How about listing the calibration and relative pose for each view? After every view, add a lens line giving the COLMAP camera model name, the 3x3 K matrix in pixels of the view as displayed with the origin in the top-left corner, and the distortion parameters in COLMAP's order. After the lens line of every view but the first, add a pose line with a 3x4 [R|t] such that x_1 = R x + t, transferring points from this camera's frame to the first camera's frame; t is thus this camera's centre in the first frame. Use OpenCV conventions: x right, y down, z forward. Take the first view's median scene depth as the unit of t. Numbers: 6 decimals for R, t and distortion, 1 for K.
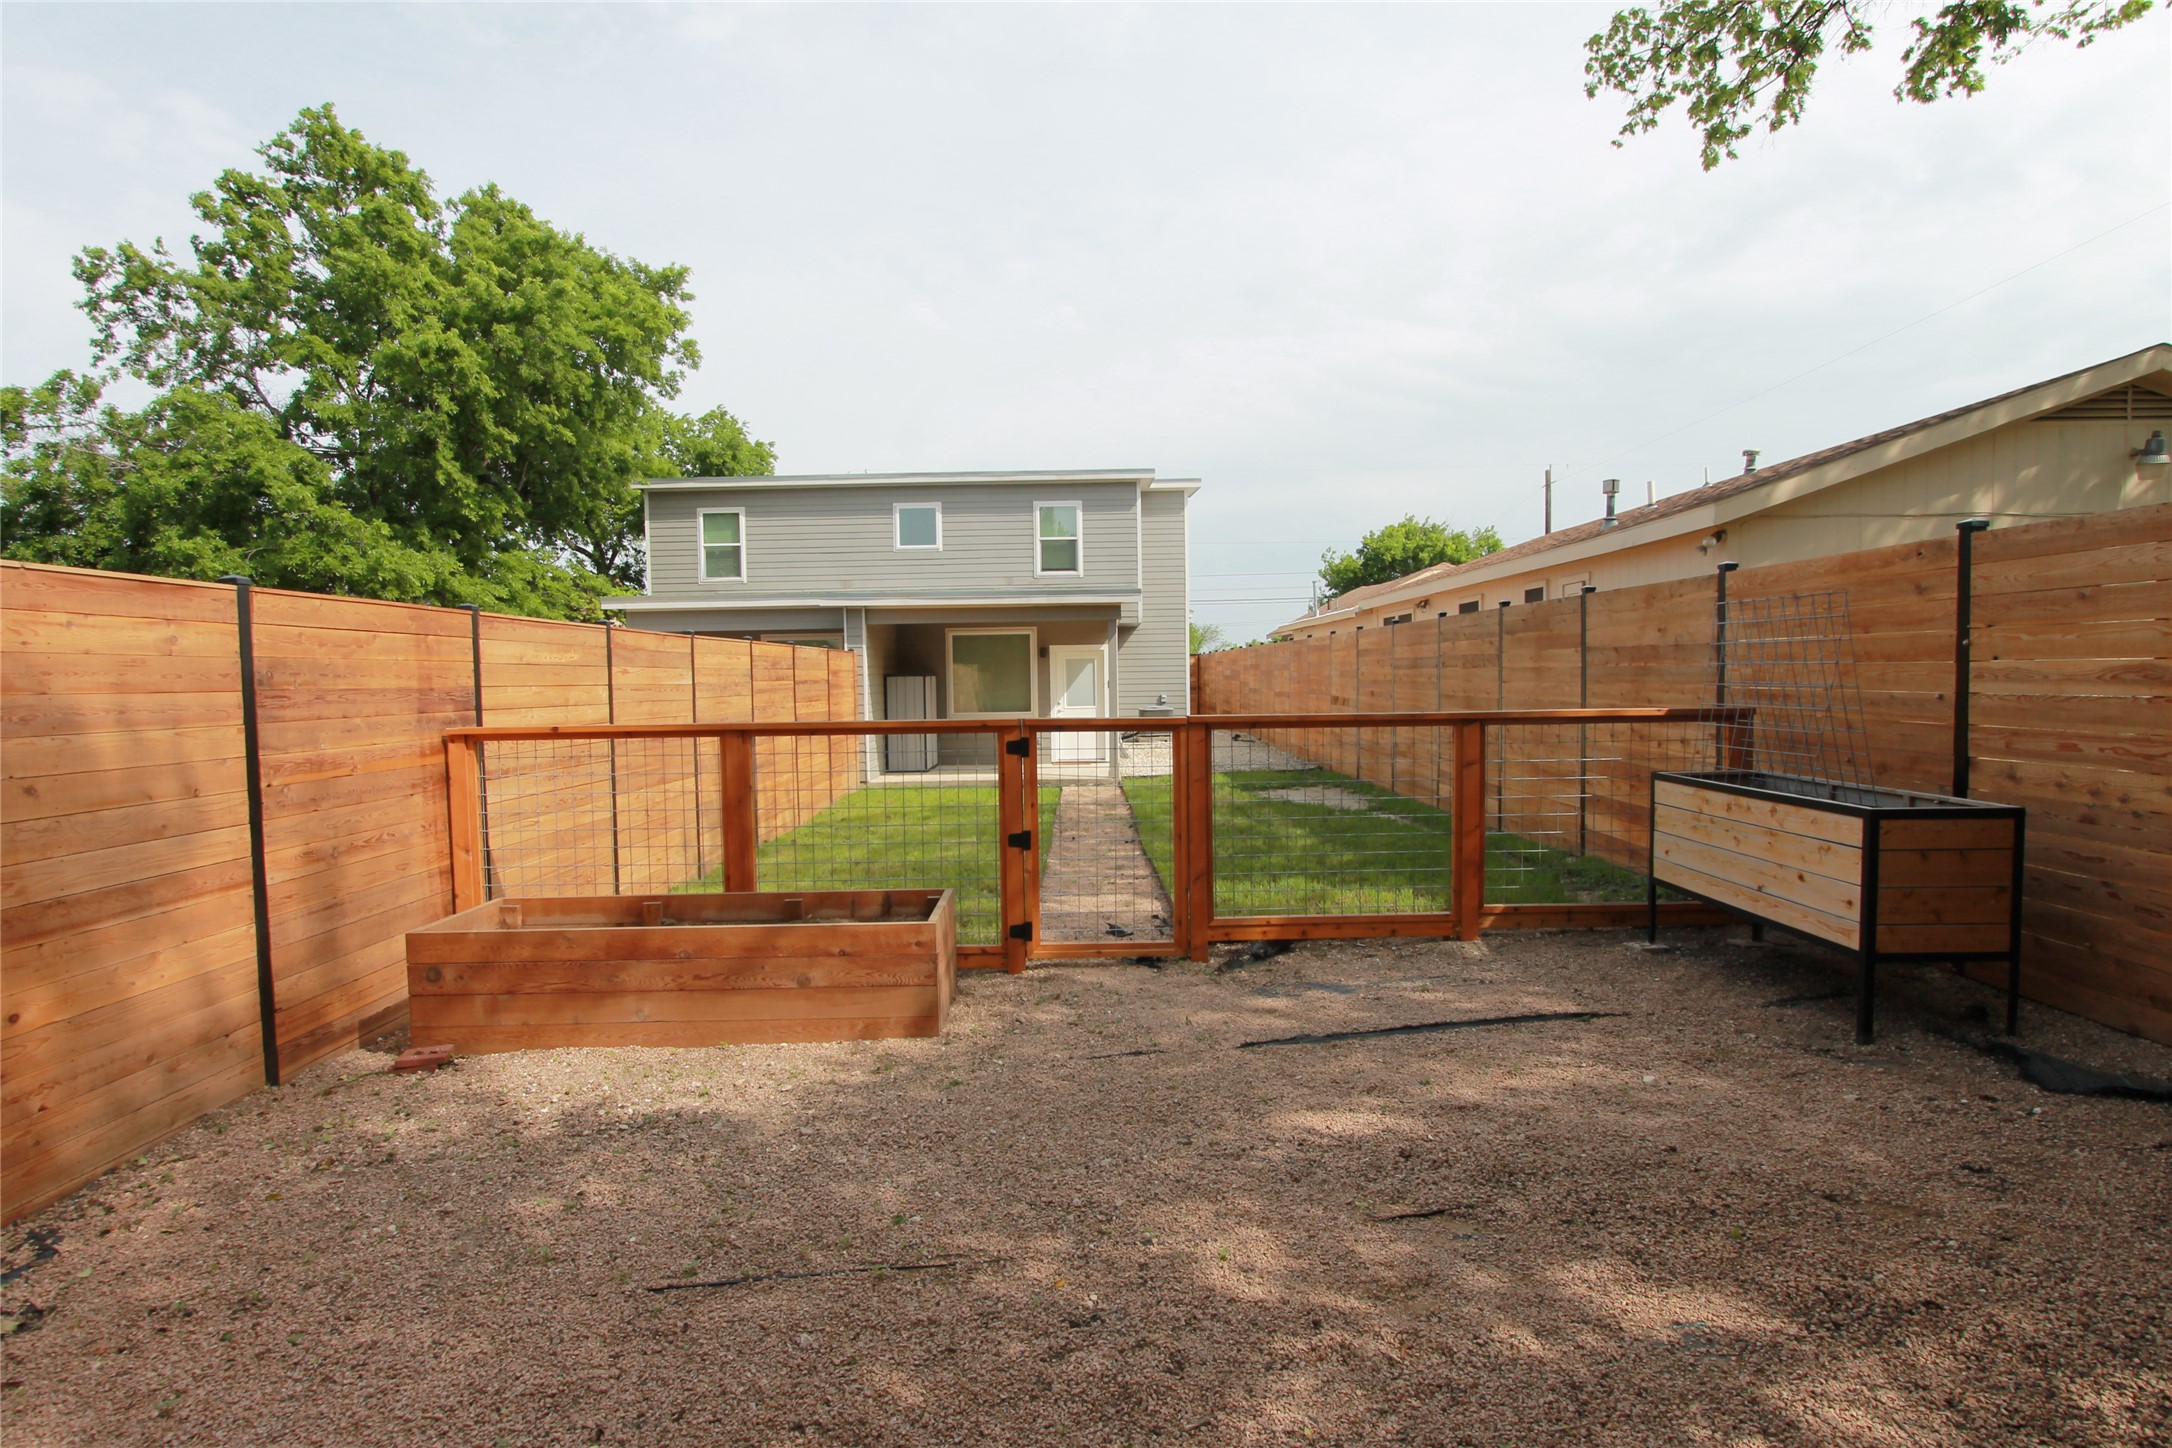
lens RADIAL K [[1082.8, 0, 1086.0], [0, 1082.8, 724.0], [0, 0, 1]] dist [-0.014231, 0.000349]
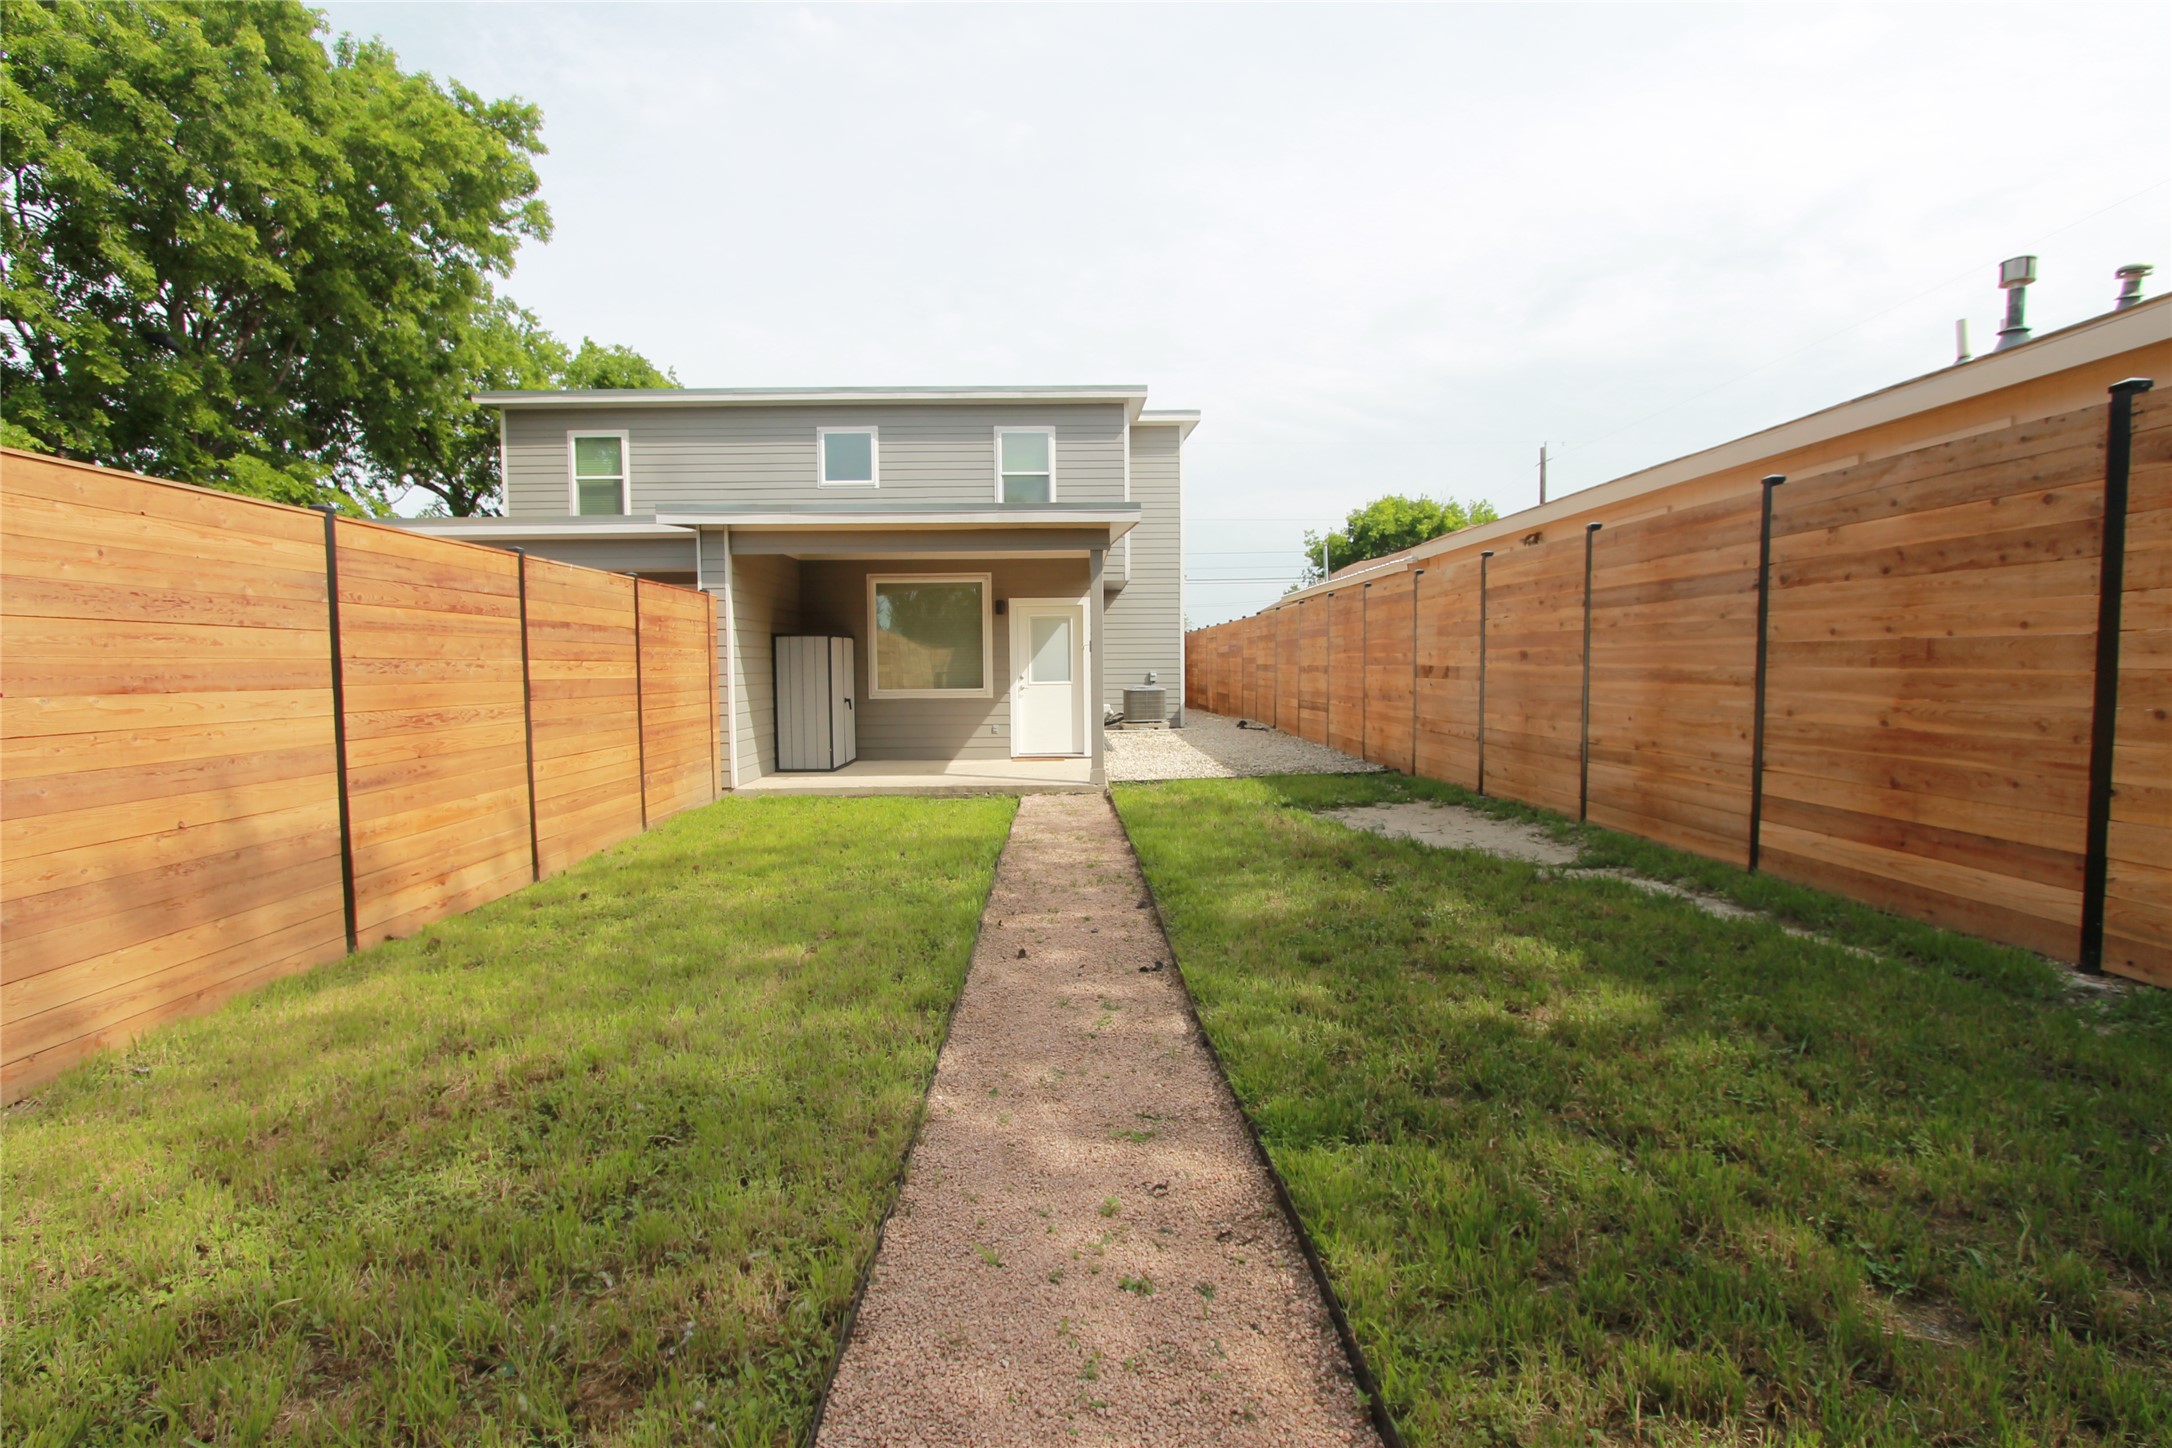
lens RADIAL K [[1007.4, 0, 1086.0], [0, 1007.4, 724.0], [0, 0, 1]] dist [-0.029069, 0.008072]
pose [[0.999654, 0.005310, 0.025766, 0.001182], [-0.005651, 0.999897, 0.013178, 0.003017], [-0.025693, -0.013319, 0.999581, 0.283727]]
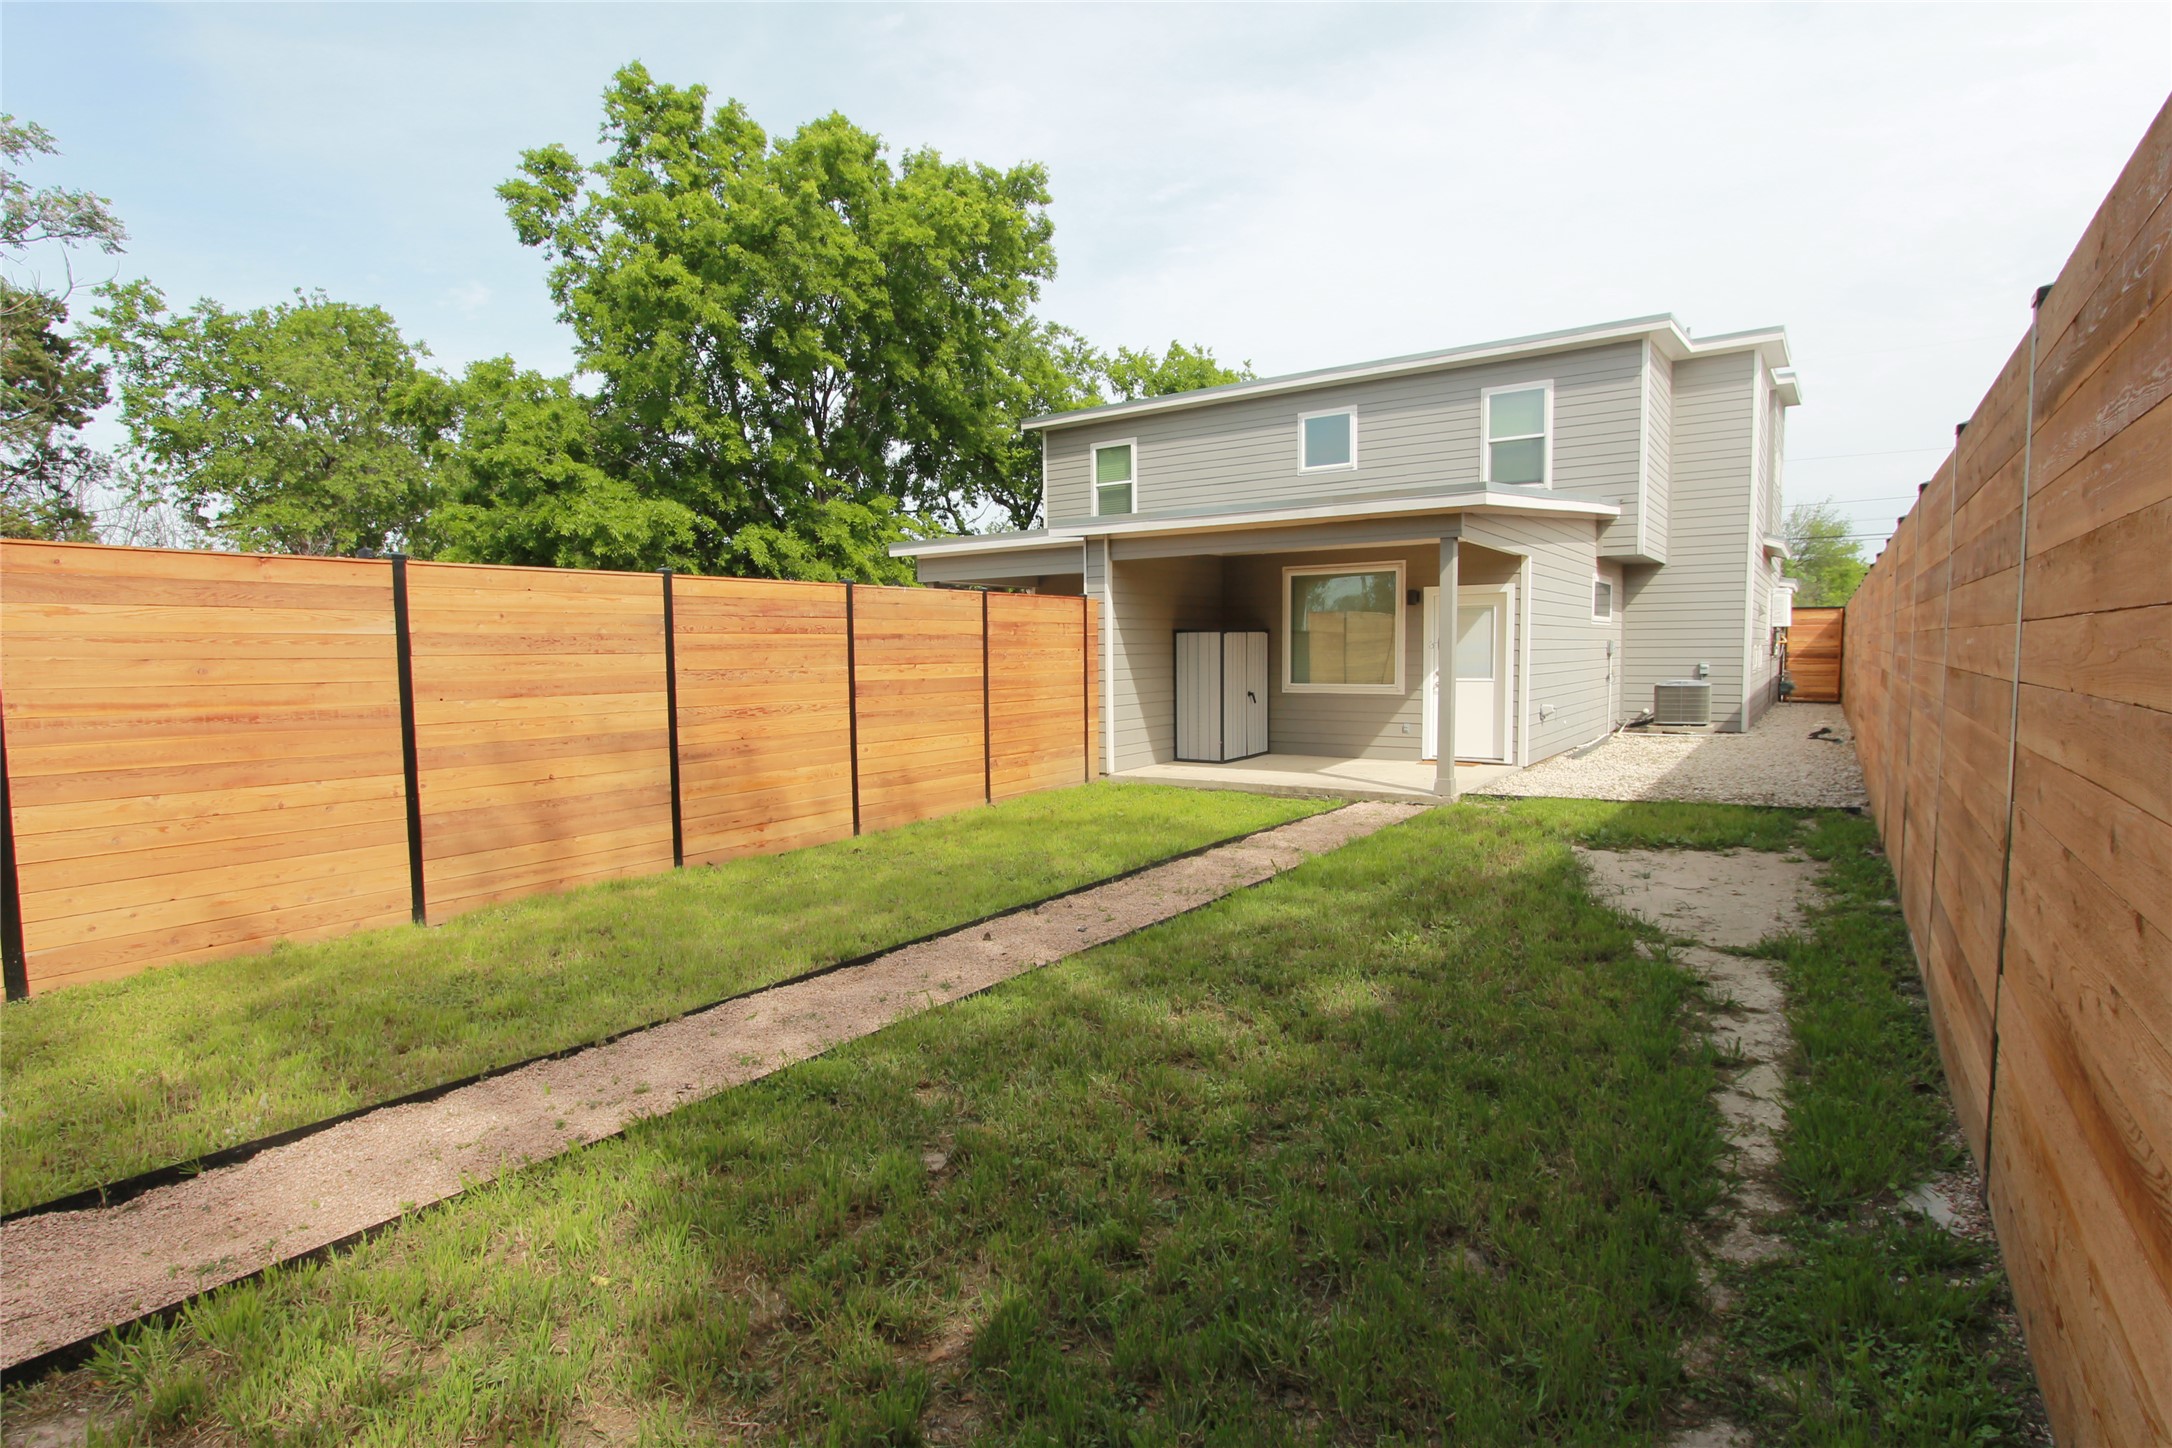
lens RADIAL K [[1082.8, 0, 1086.0], [0, 1082.8, 724.0], [0, 0, 1]] dist [-0.014231, 0.000349]
pose [[0.833786, 0.044299, -0.550307, 0.148013], [-0.026097, 0.998824, 0.040864, -0.008159], [0.551470, -0.019710, 0.833962, 0.286540]]
